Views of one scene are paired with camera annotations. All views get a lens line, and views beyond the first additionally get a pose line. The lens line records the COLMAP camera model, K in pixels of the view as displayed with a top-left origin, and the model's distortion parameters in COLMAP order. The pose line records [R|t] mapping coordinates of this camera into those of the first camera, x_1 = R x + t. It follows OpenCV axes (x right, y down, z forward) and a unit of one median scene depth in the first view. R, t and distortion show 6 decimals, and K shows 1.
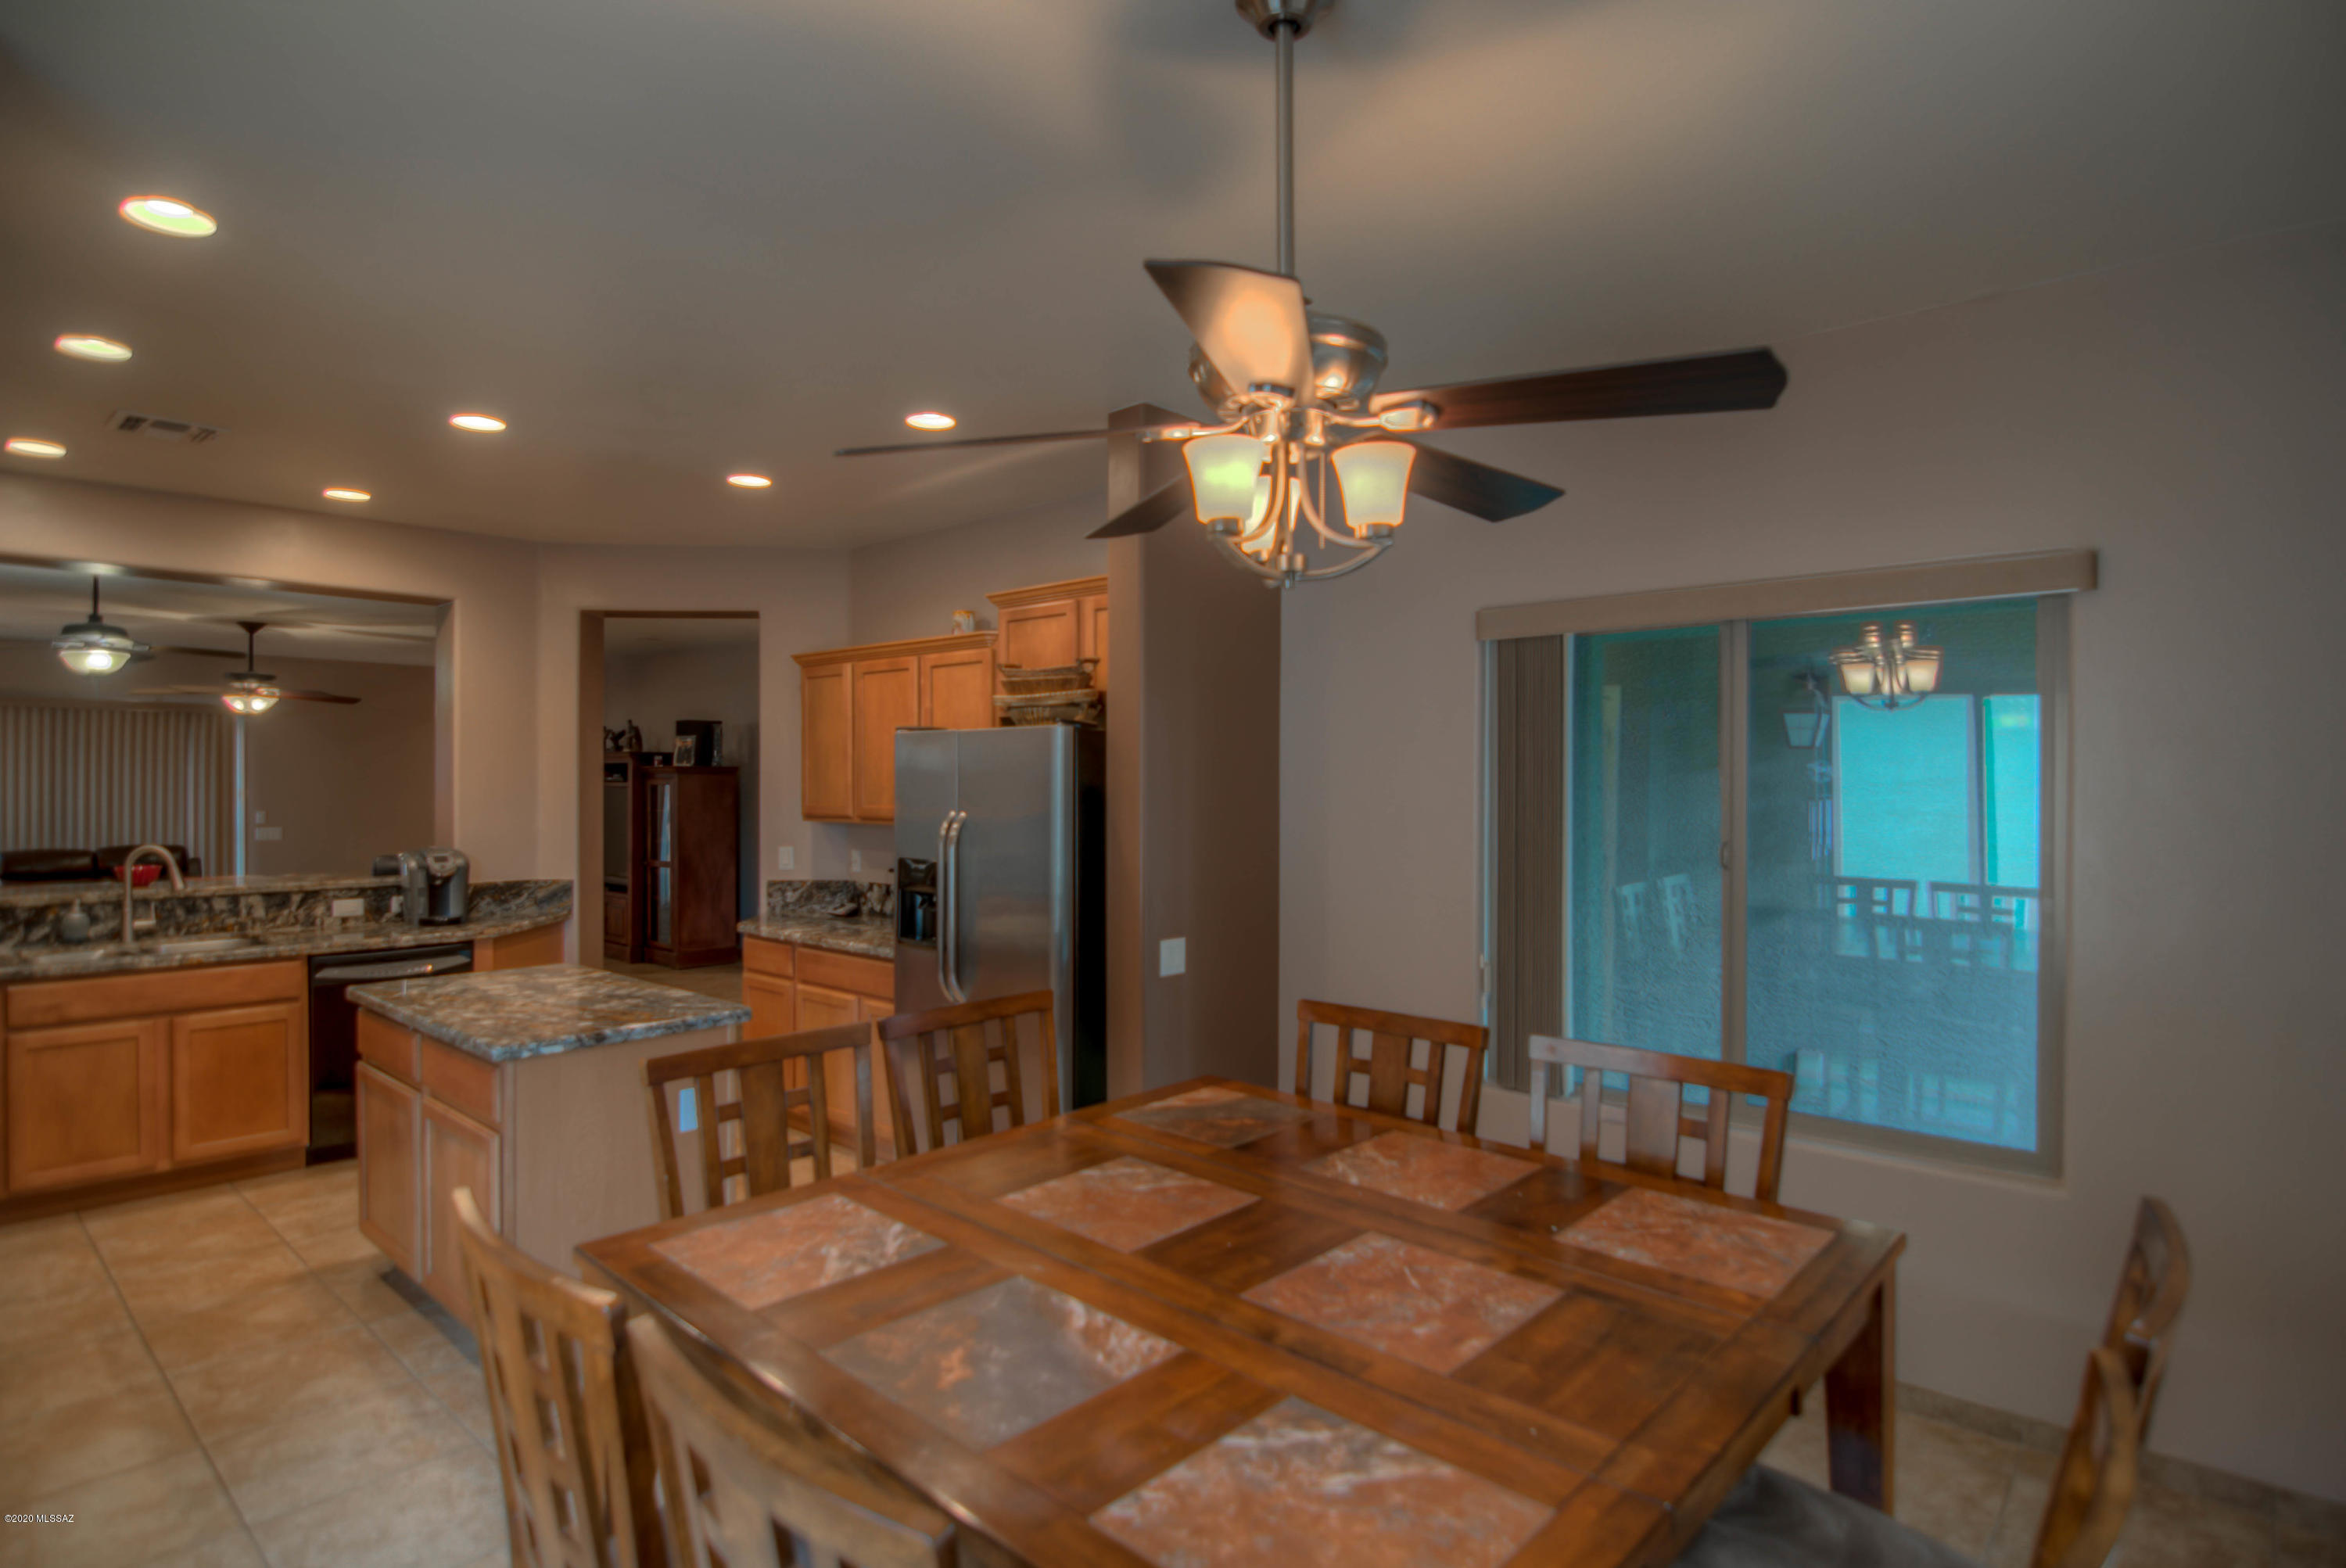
lens RADIAL K [[1190.9, 0, 1148.2], [0, 1190.9, 783.5], [0, 0, 1]] dist [-0.010173, -0.008979]
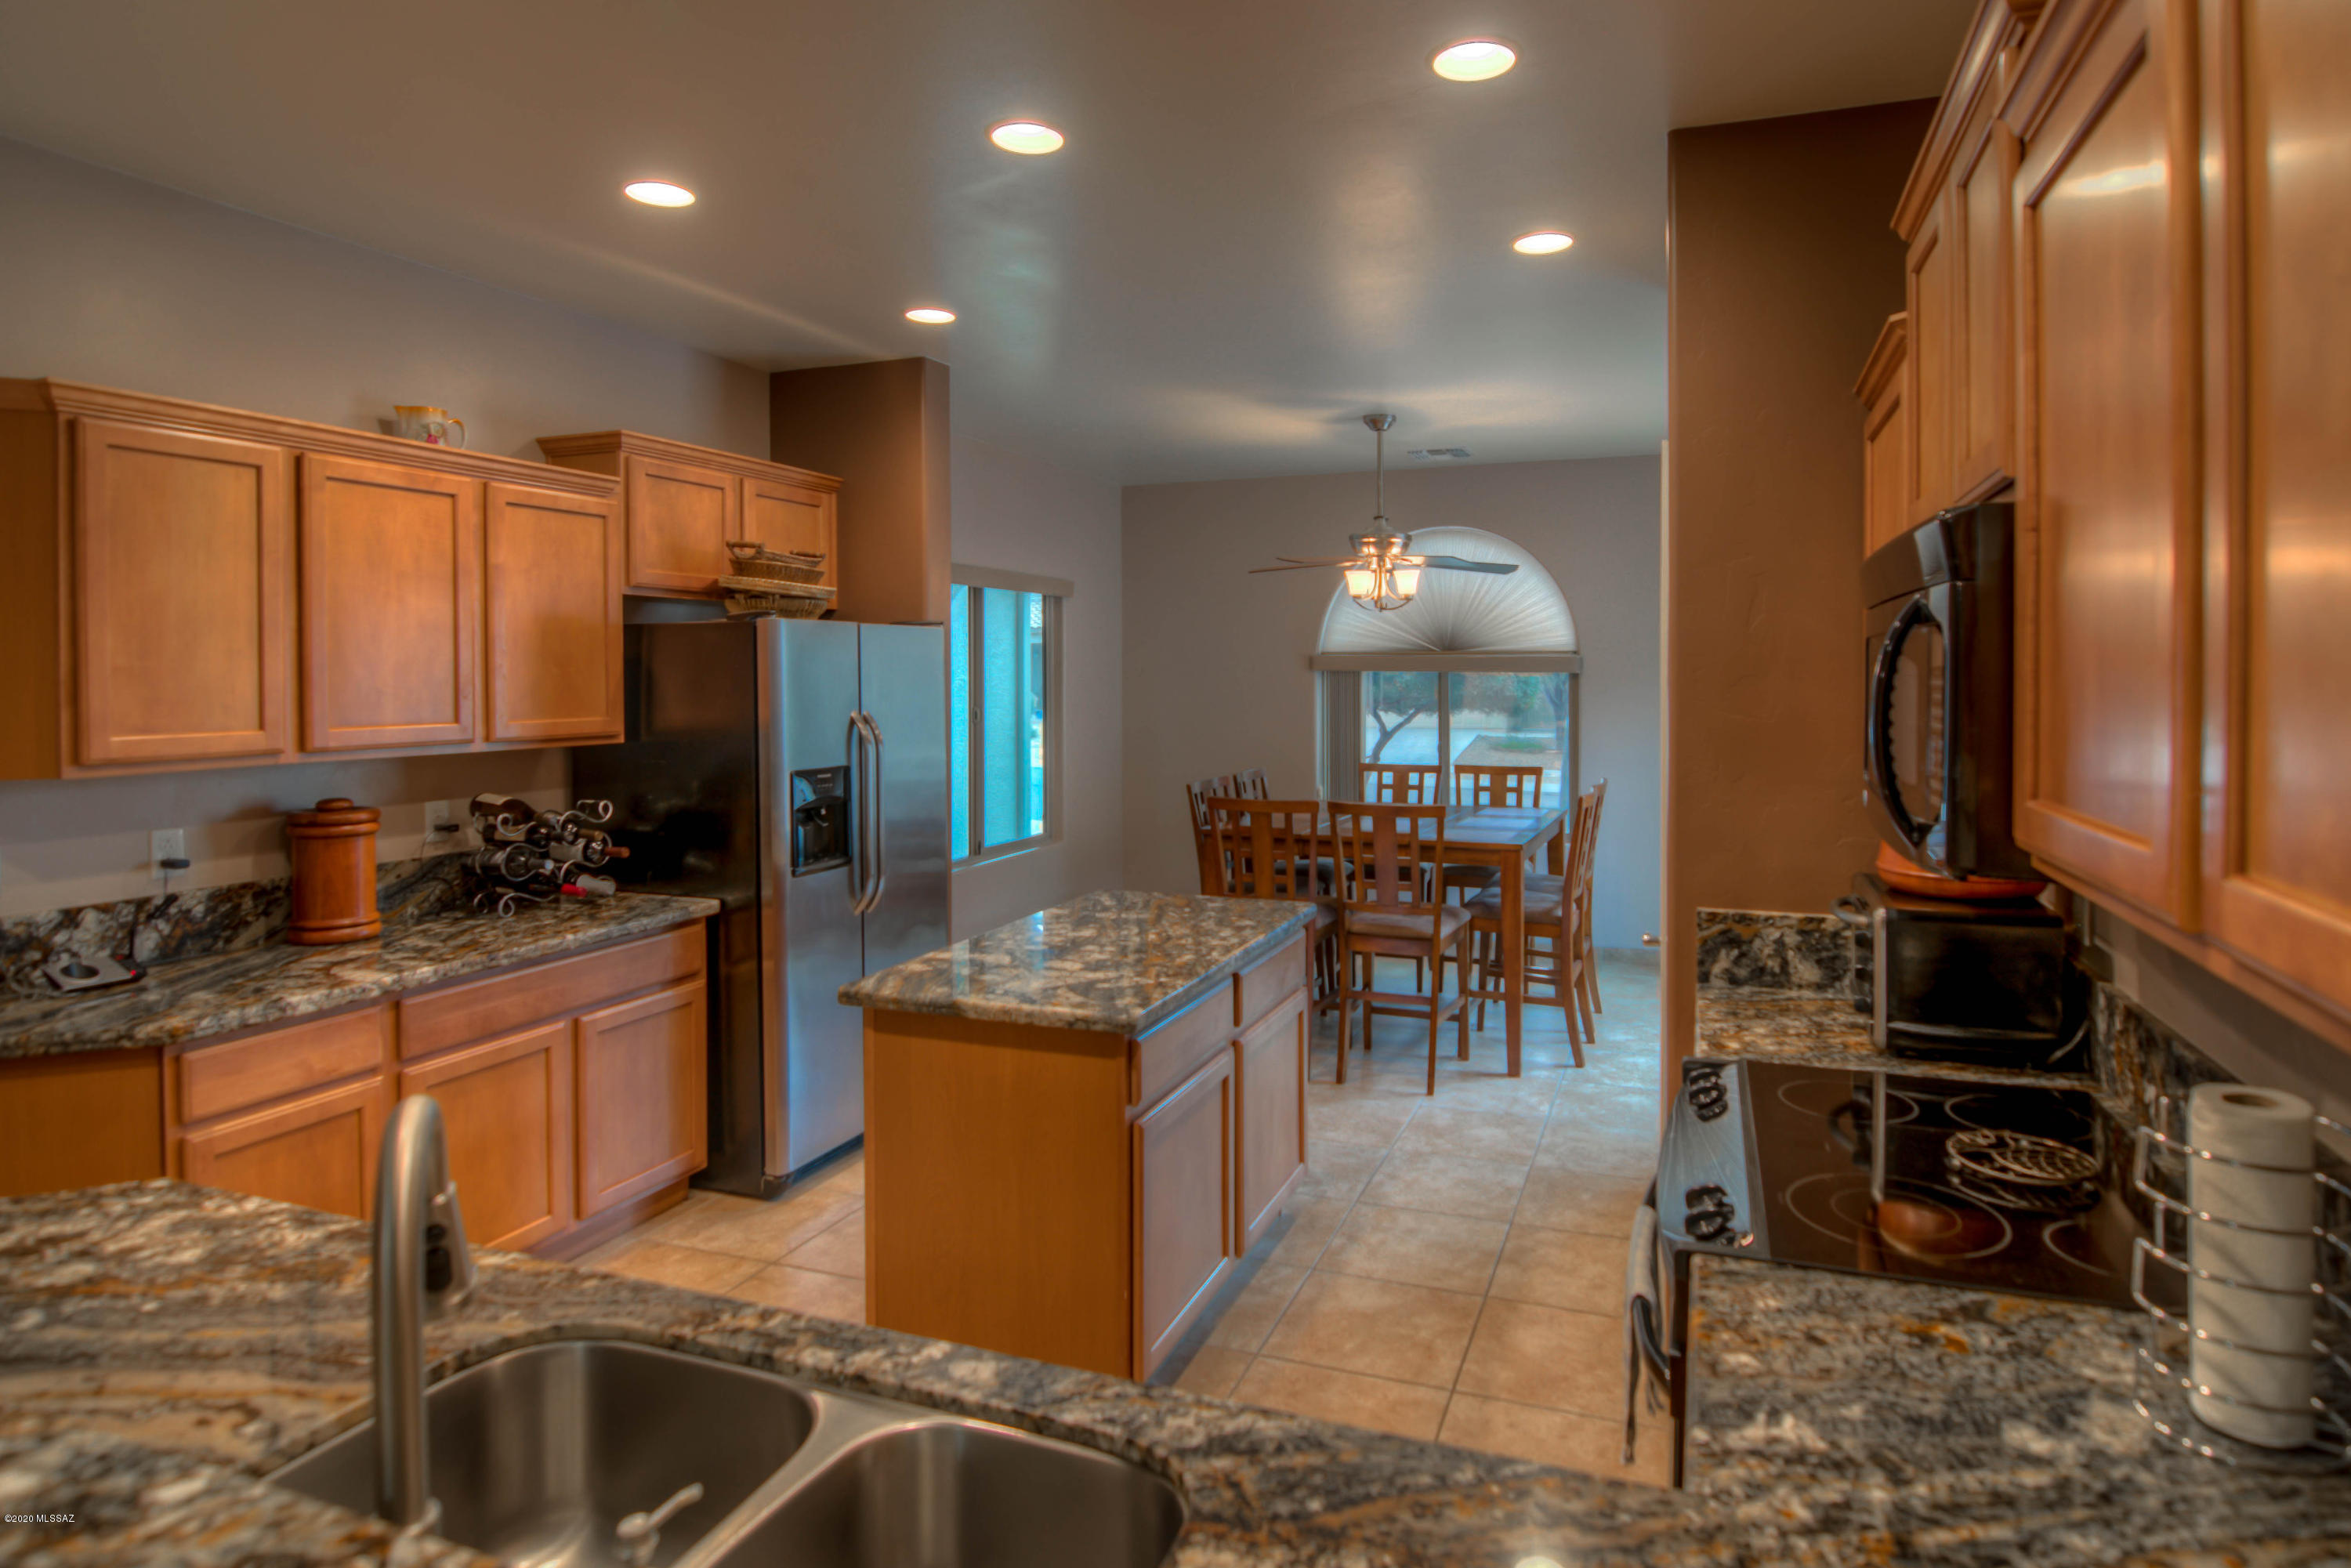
lens RADIAL K [[1273.8, 0, 1267.7], [0, 1273.8, 681.9], [0, 0, 1]] dist [-0.012968, -0.001578]
pose [[-0.391934, -0.008662, 0.919952, -0.978256], [0.004036, 0.999930, 0.011134, -0.006609], [-0.919984, 0.008076, -0.391872, 0.889931]]
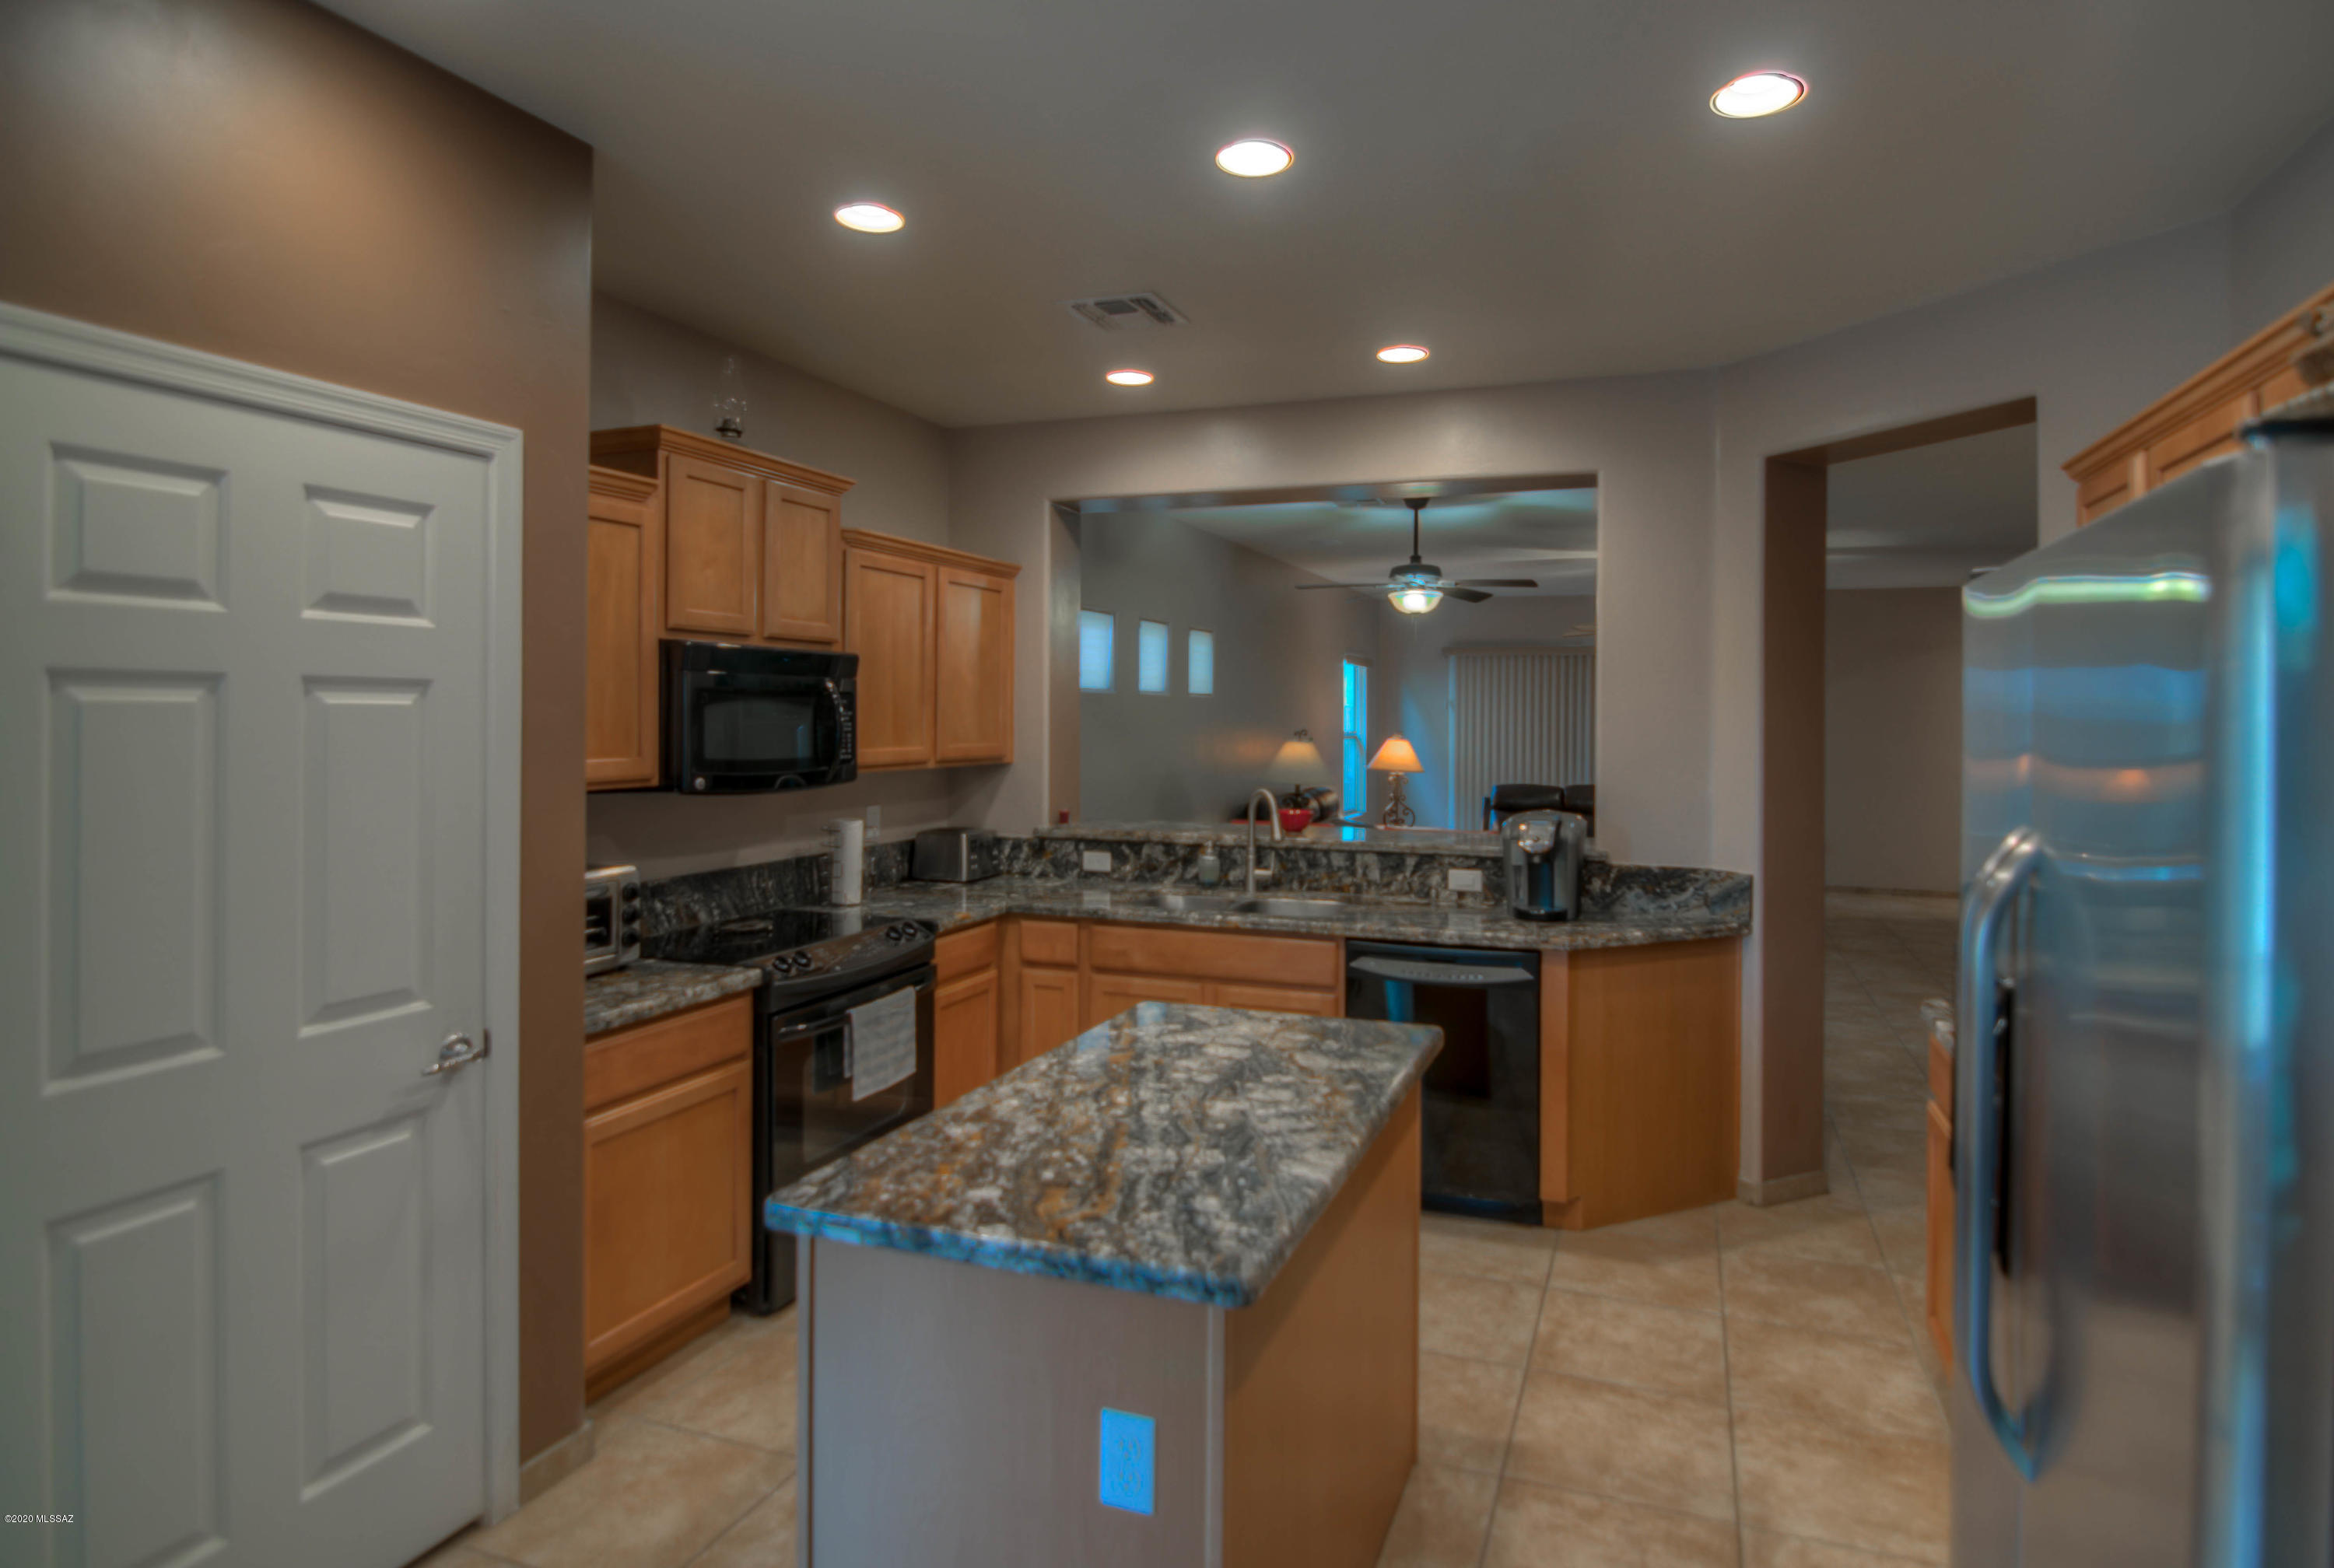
lens RADIAL K [[1249.6, 0, 1252.5], [0, 1249.6, 720.2], [0, 0, 1]] dist [-0.004889, -0.000879]
pose [[0.395652, 0.004059, -0.918391, 0.038309], [-0.011061, 0.999939, -0.000346, -0.000406], [0.918334, 0.010295, 0.395673, 0.562948]]
